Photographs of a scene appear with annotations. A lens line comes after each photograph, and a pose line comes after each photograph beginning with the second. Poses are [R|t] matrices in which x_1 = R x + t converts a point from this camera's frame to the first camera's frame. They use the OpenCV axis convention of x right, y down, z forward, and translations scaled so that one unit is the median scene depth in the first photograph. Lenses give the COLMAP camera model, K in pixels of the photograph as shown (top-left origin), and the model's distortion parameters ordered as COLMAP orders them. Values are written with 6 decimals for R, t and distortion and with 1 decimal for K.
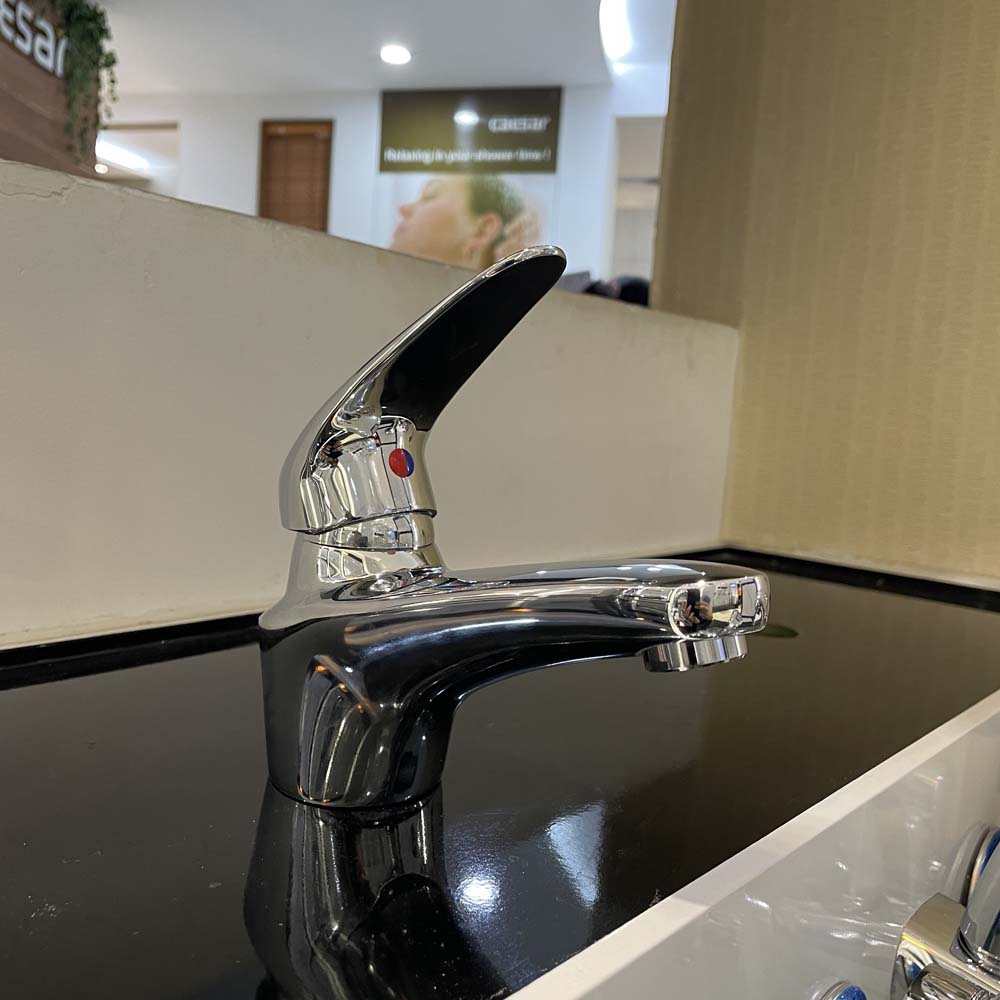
lens RADIAL K [[1281.8, 0, 500.0], [0, 1281.8, 500.0], [0, 0, 1]] dist [0.173200, -0.364712]
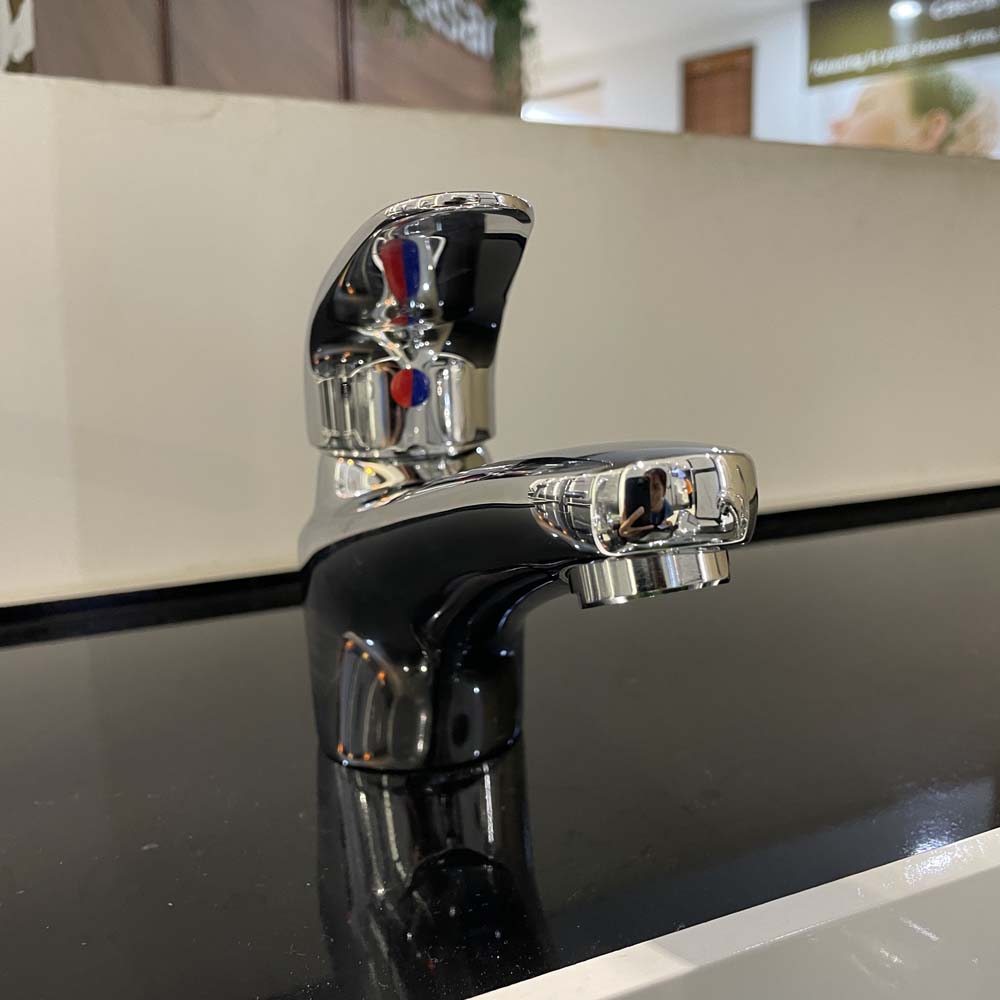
lens RADIAL K [[1281.8, 0, 500.0], [0, 1281.8, 500.0], [0, 0, 1]] dist [0.173200, -0.364712]
pose [[0.904414, -0.051130, -0.423580, 0.086656], [0.060271, 0.998148, 0.008204, 0.014885], [0.422377, -0.032949, 0.905821, 0.067786]]
